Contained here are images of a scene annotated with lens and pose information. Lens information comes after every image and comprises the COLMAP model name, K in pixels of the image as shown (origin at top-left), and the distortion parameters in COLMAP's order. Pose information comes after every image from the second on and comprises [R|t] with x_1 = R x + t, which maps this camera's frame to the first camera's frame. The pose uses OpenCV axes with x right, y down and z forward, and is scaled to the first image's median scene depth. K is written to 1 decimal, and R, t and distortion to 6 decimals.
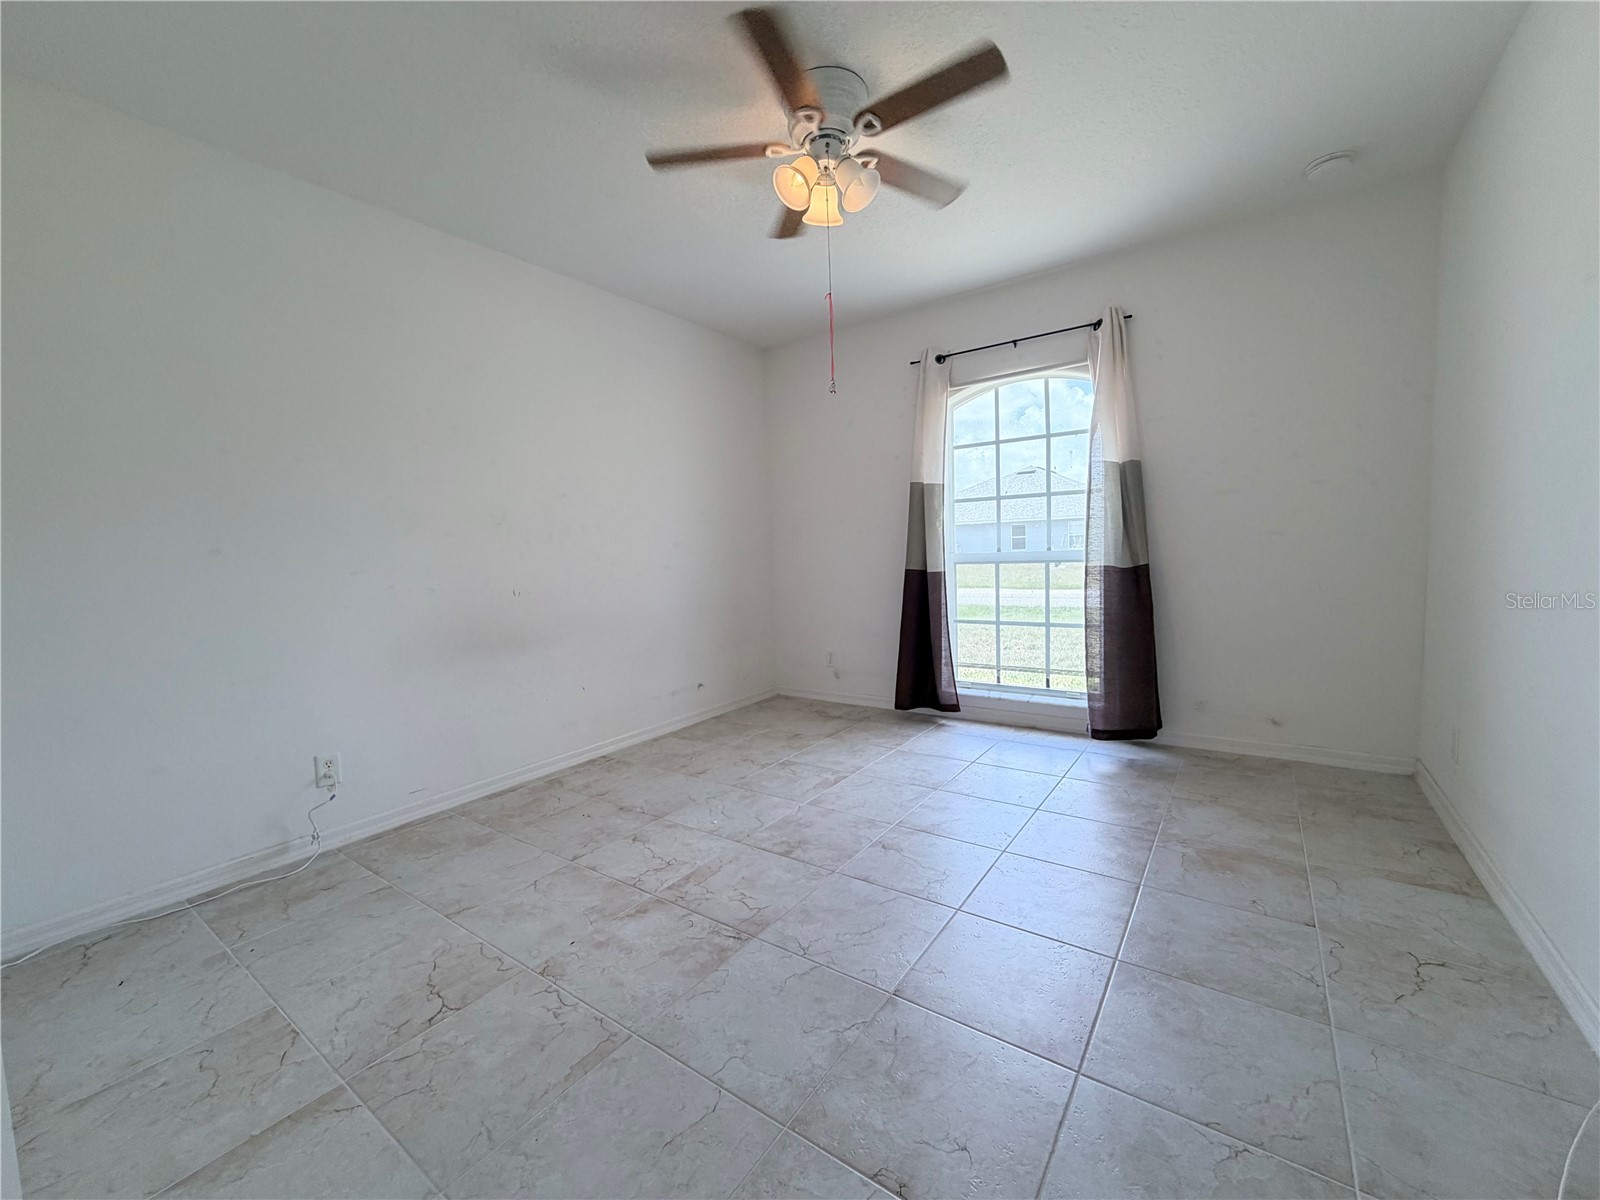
lens RADIAL K [[637.1, 0, 796.8], [0, 637.1, 598.4], [0, 0, 1]] dist [0.000743, -0.000042]
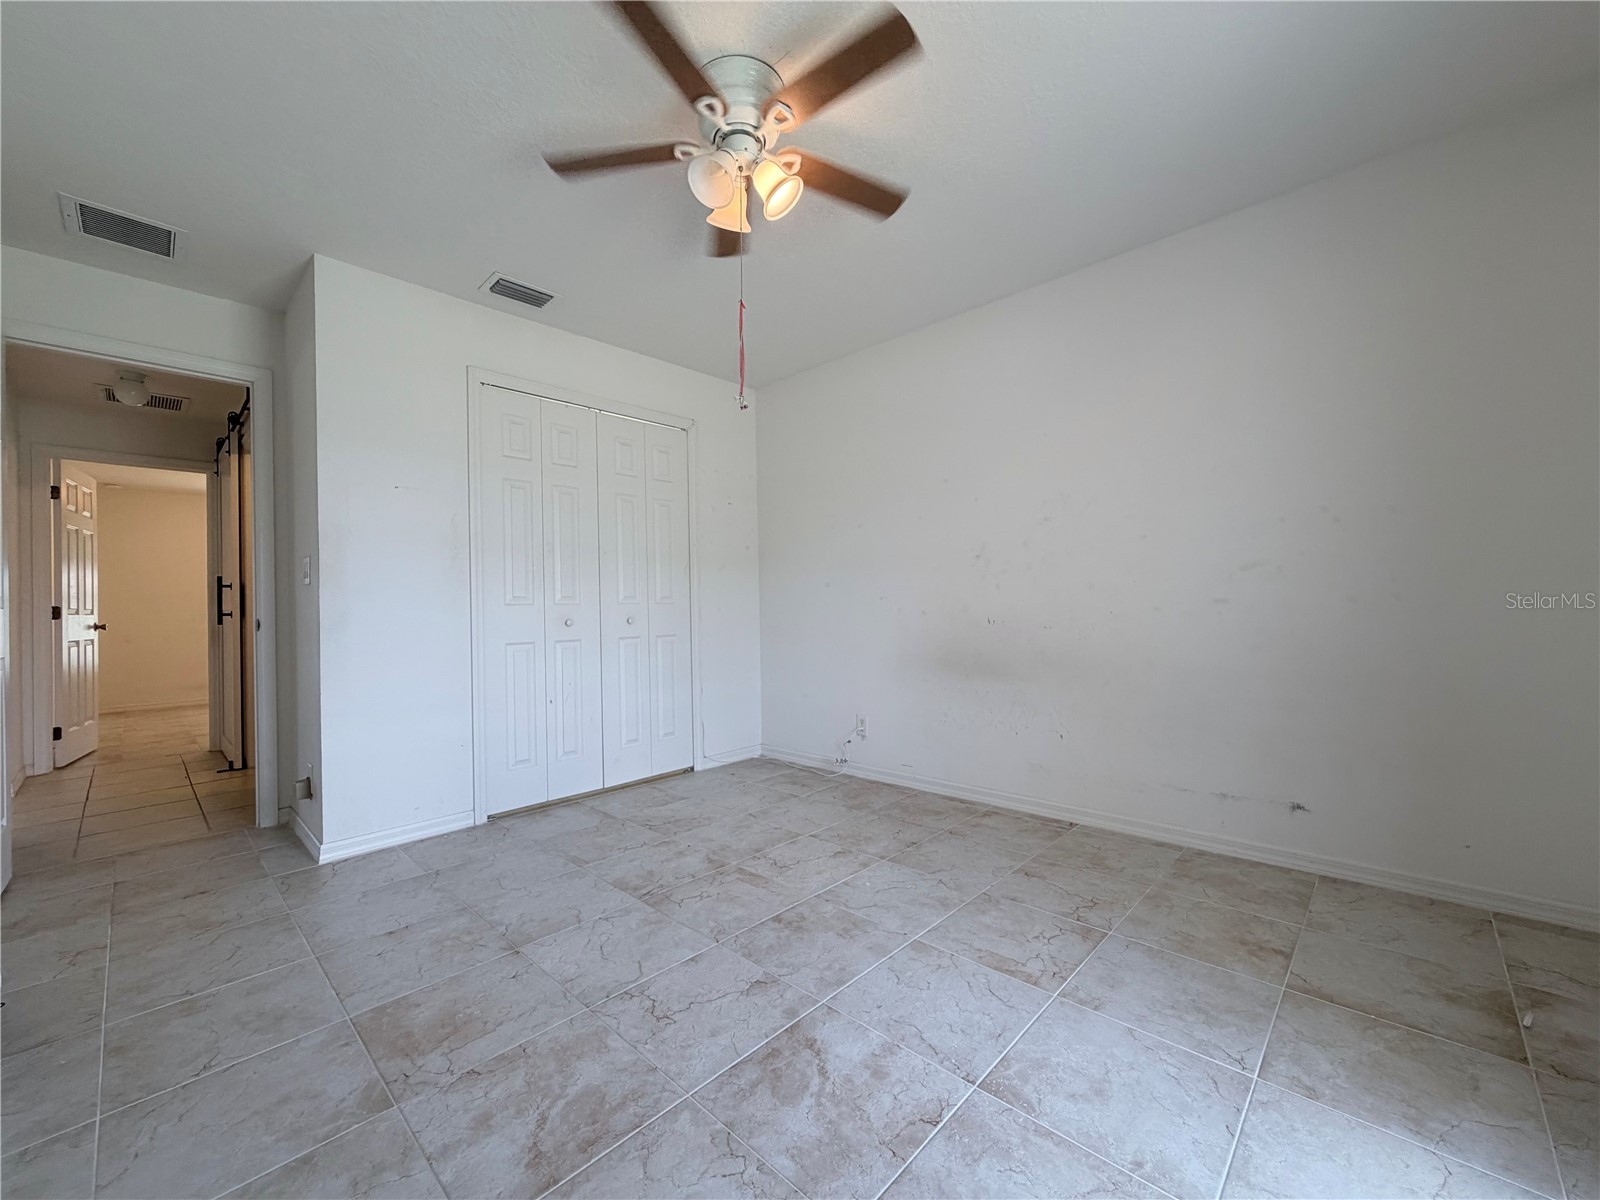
lens RADIAL K [[637.1, 0, 798.1], [0, 637.1, 600.5], [0, 0, 1]] dist [0.000743, -0.000042]
pose [[-0.139366, 0.031604, -0.989736, 0.668582], [-0.050036, 0.997989, 0.038914, -0.070602], [0.988976, 0.054946, -0.137504, 0.873342]]
